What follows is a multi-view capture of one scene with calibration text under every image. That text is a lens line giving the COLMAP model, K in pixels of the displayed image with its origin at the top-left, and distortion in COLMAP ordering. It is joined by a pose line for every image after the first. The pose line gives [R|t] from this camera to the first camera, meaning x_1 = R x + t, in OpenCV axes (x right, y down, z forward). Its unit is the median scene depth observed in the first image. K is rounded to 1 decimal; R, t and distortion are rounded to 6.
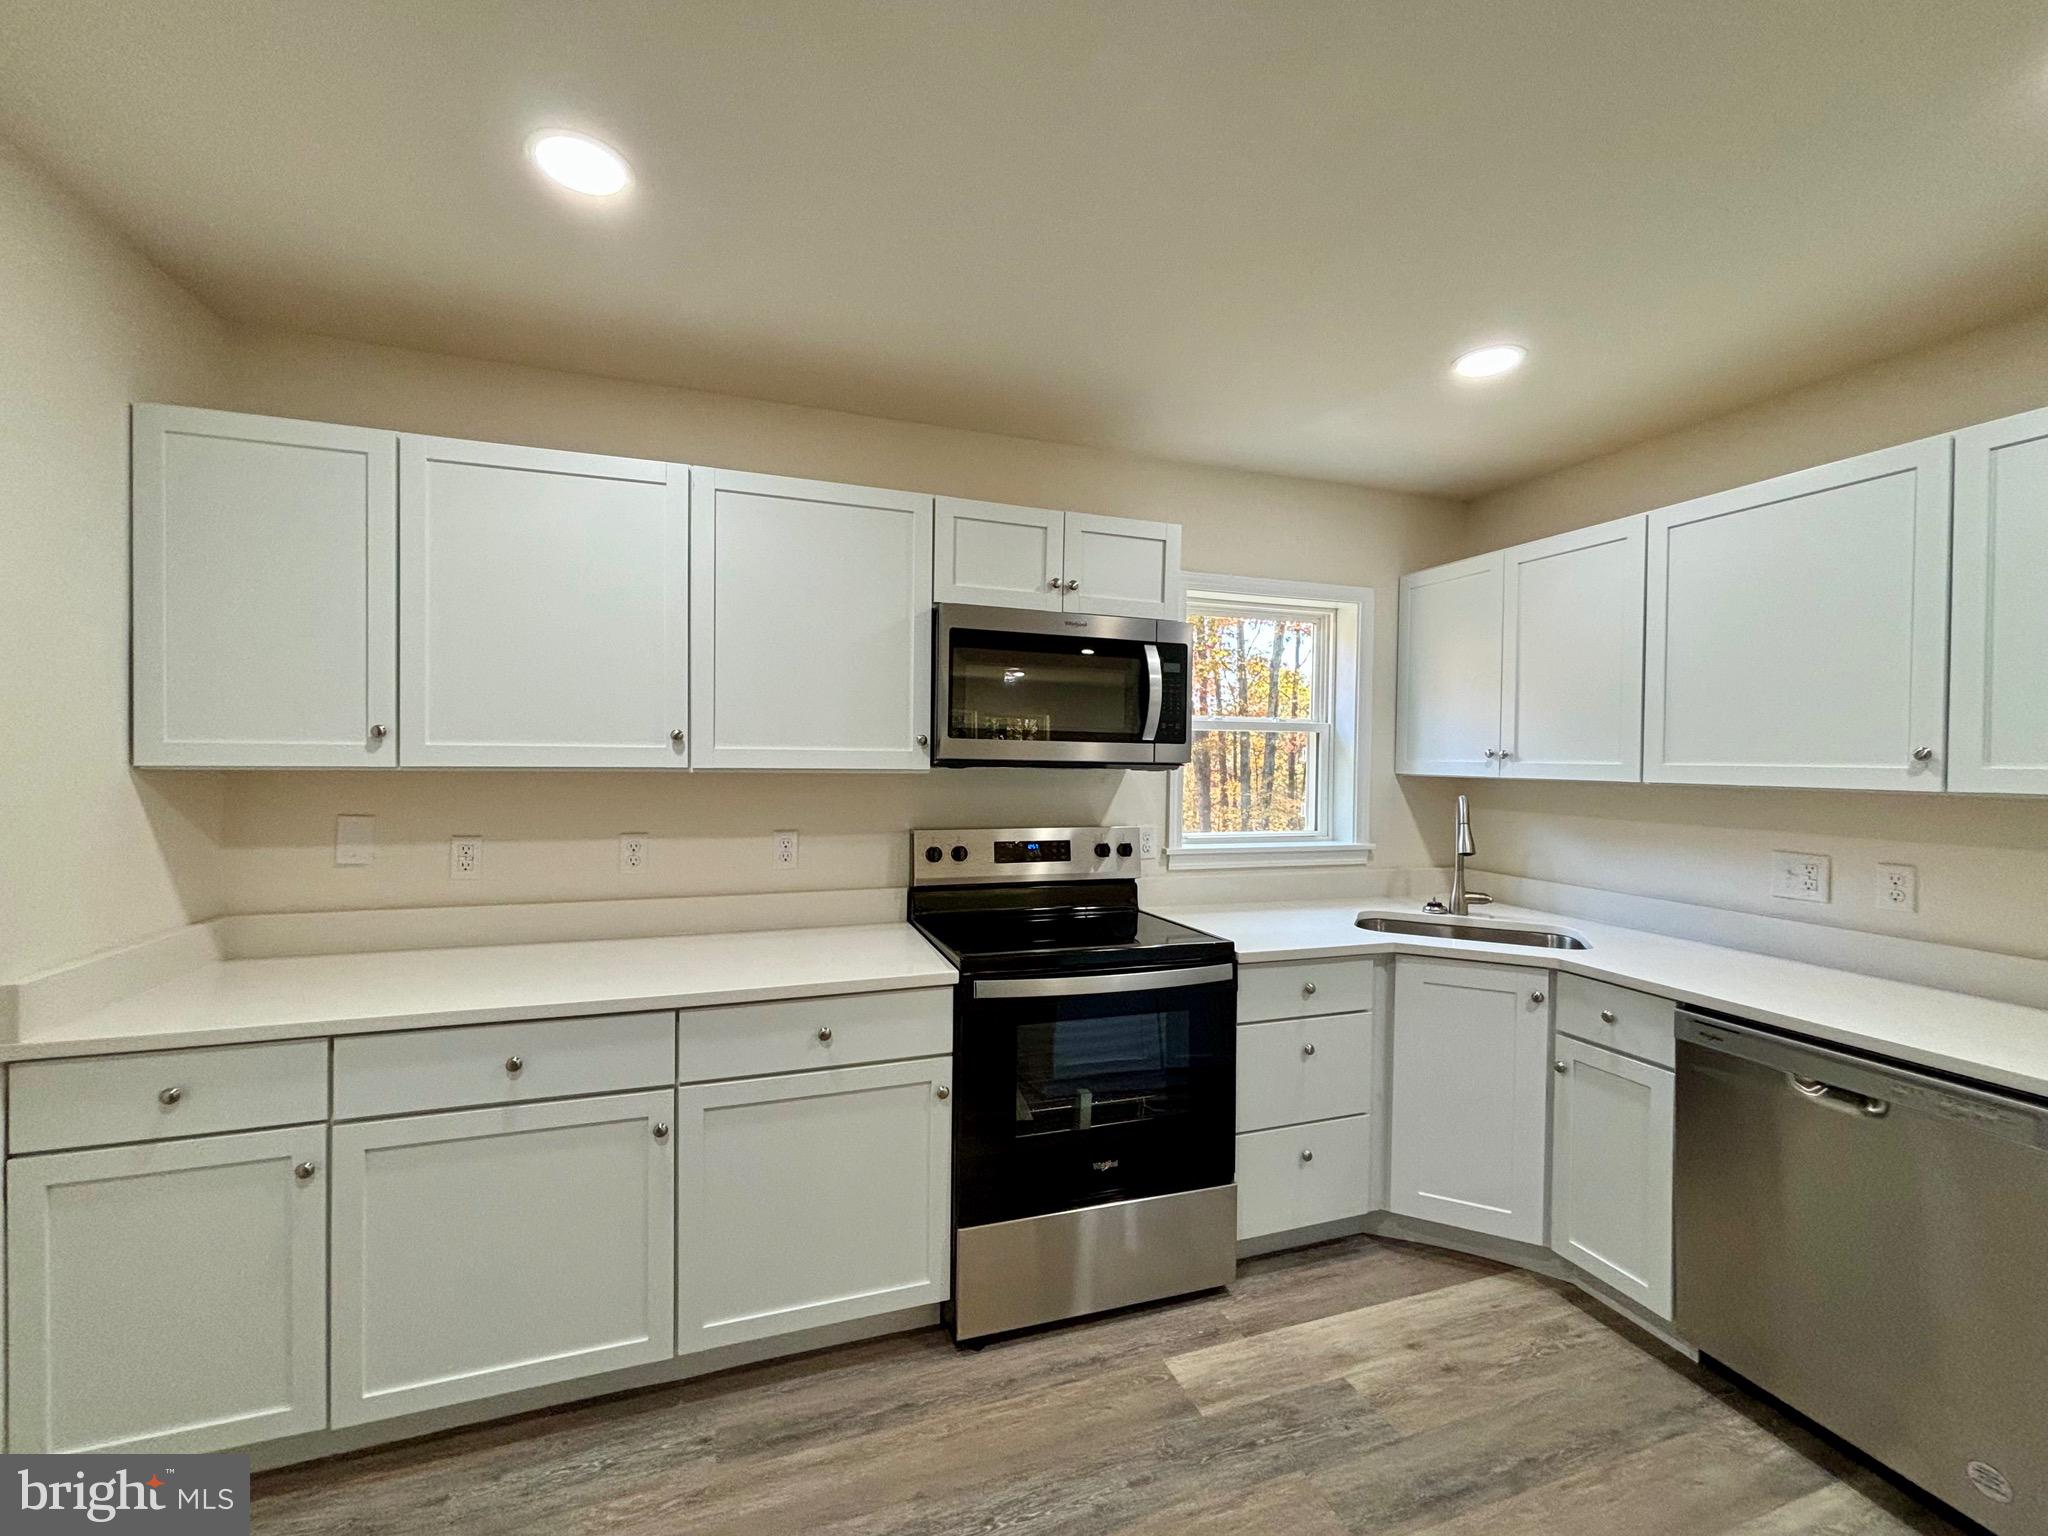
lens RADIAL K [[838.6, 0, 1021.4], [0, 838.6, 767.9], [0, 0, 1]] dist [-0.003646, 0.003385]
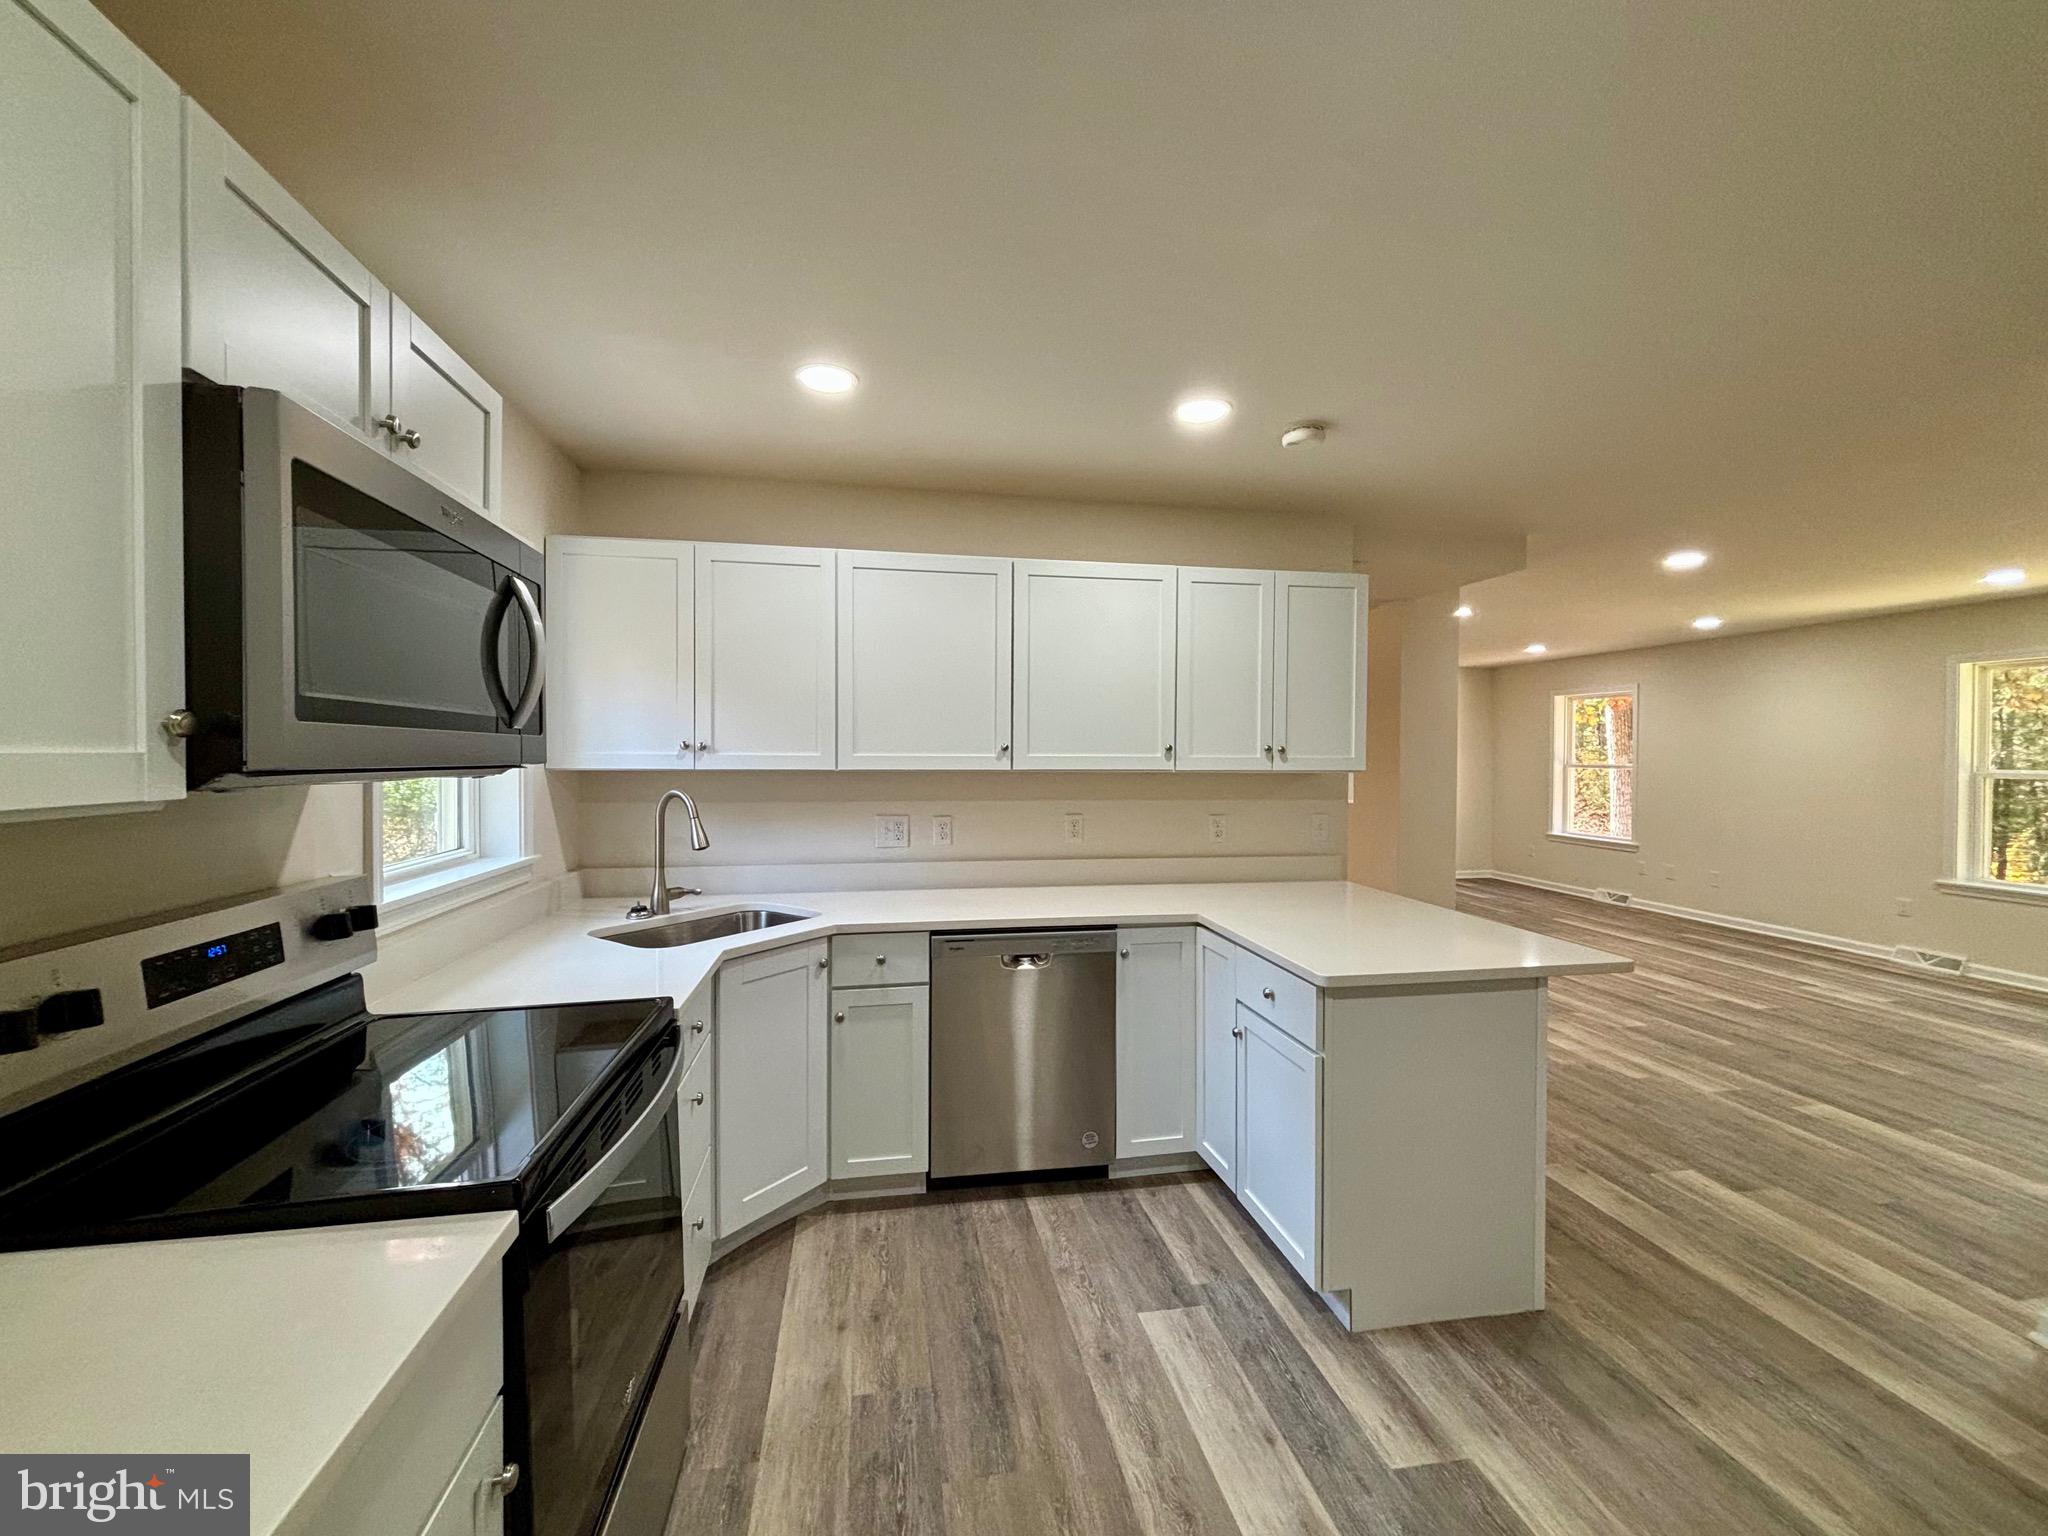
lens RADIAL K [[838.6, 0, 1020.7], [0, 838.6, 764.1], [0, 0, 1]] dist [-0.003646, 0.003385]
pose [[0.153168, -0.027373, 0.987821, -0.478864], [0.012400, 0.999591, 0.025777, -0.021161], [-0.988122, 0.008301, 0.153445, 0.604297]]
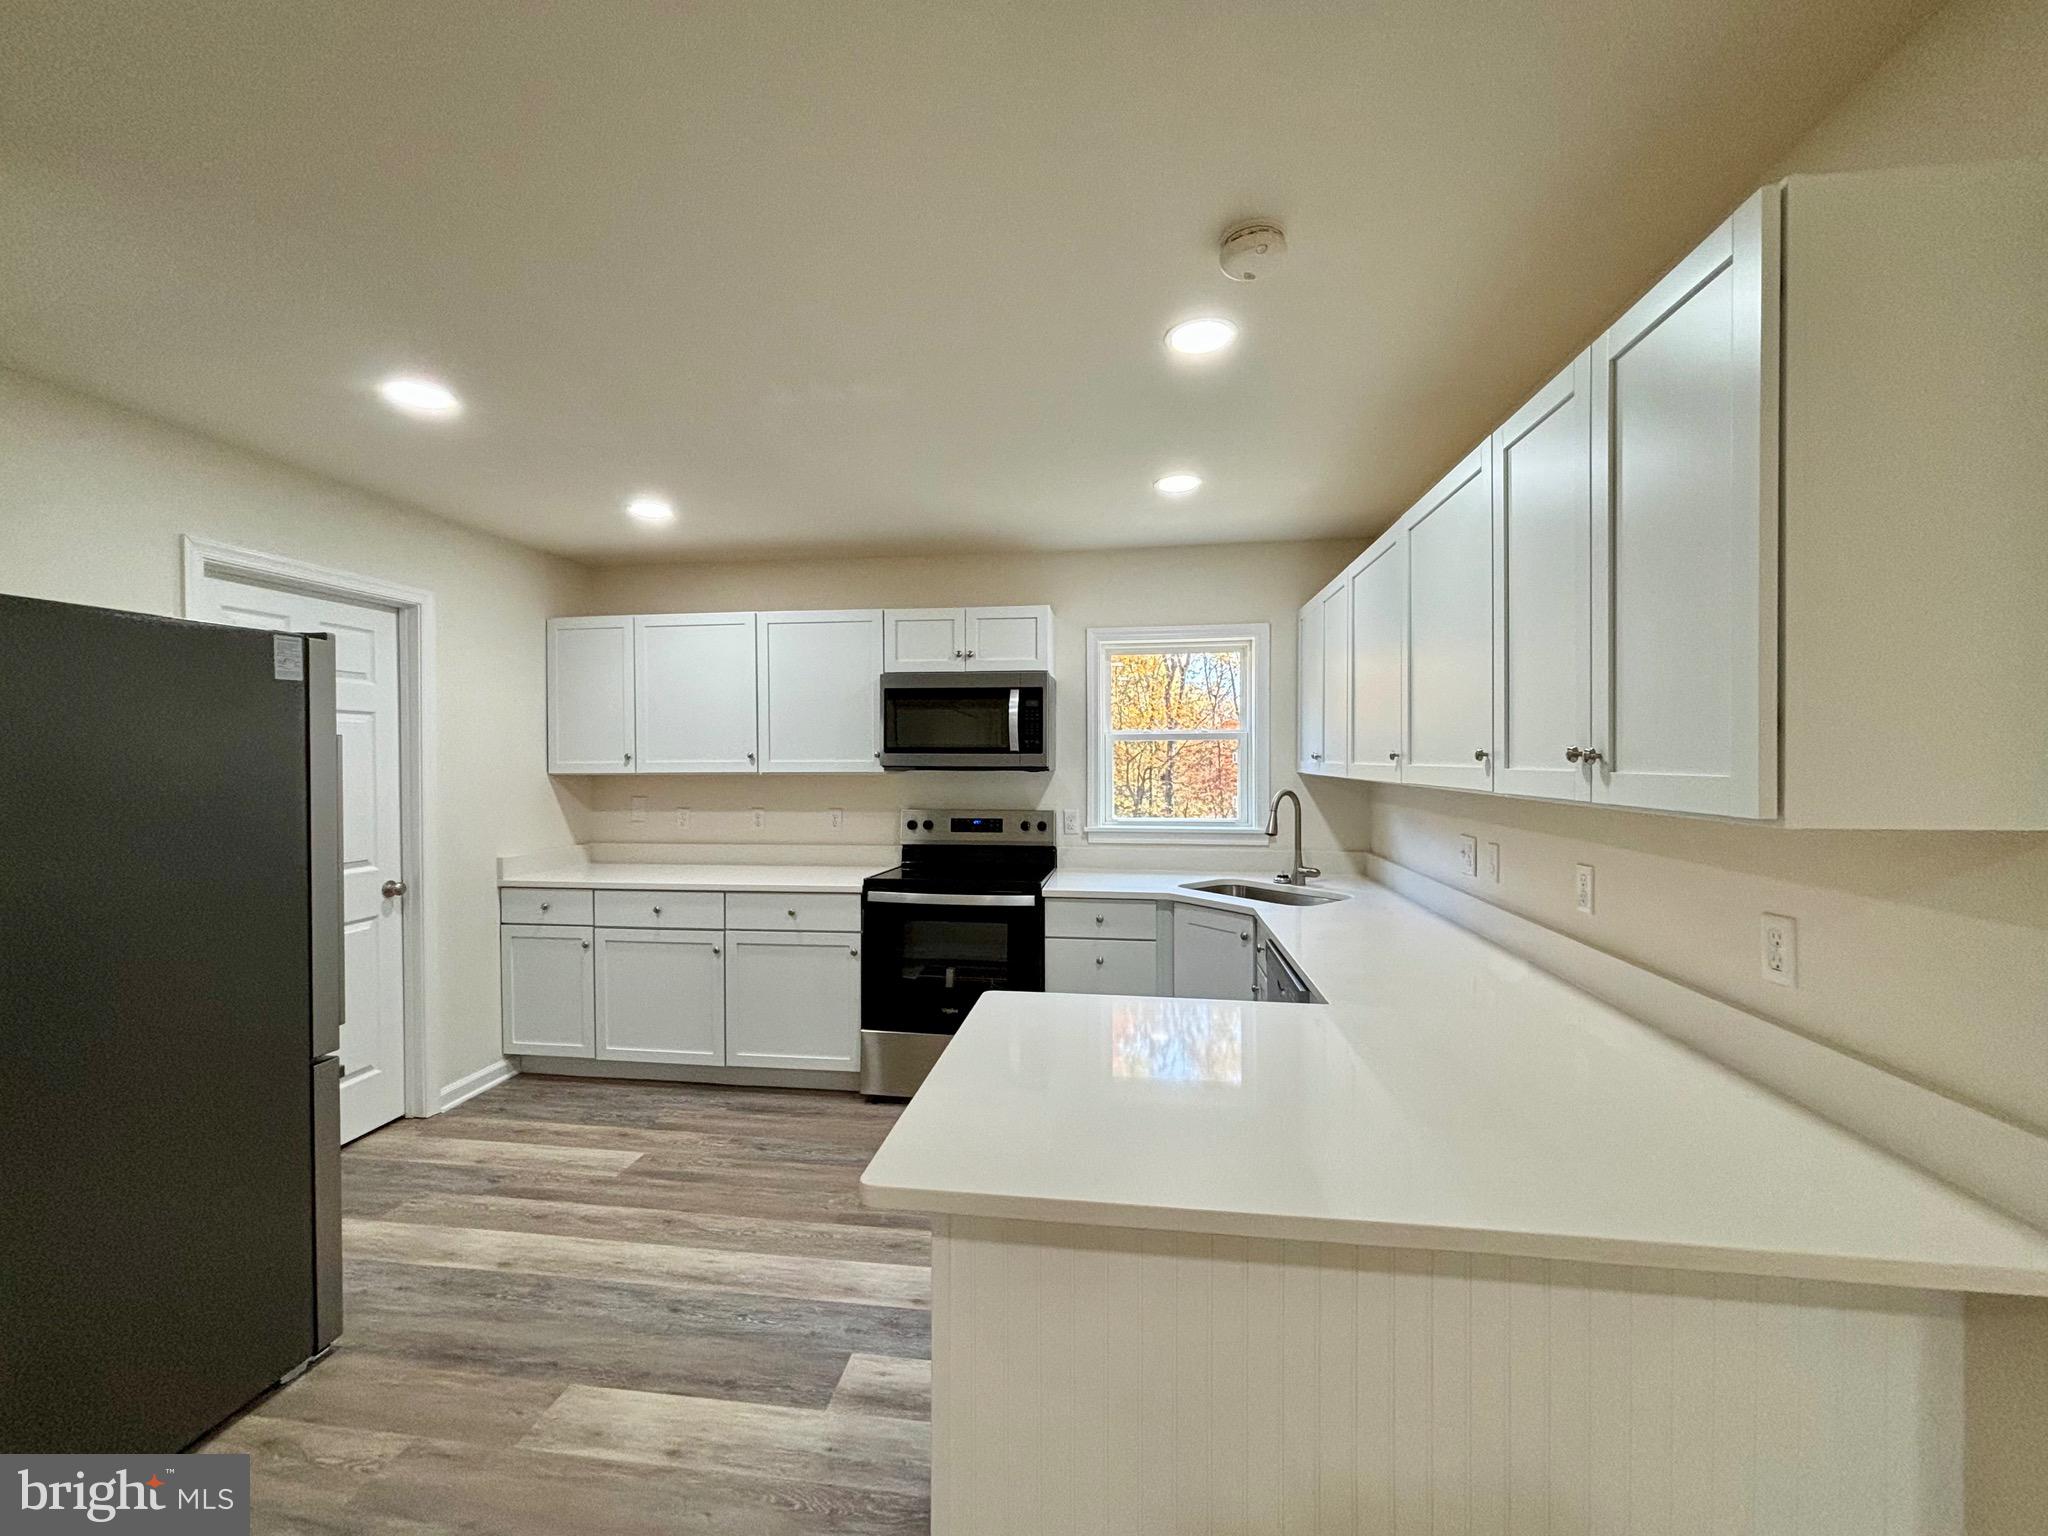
lens RADIAL K [[838.6, 0, 1032.7], [0, 838.6, 768.1], [0, 0, 1]] dist [-0.003646, 0.003385]
pose [[0.894053, -0.009764, -0.447854, 0.990815], [0.008204, 0.999952, -0.005424, 0.005781], [0.447885, 0.001175, 0.894090, -0.403554]]
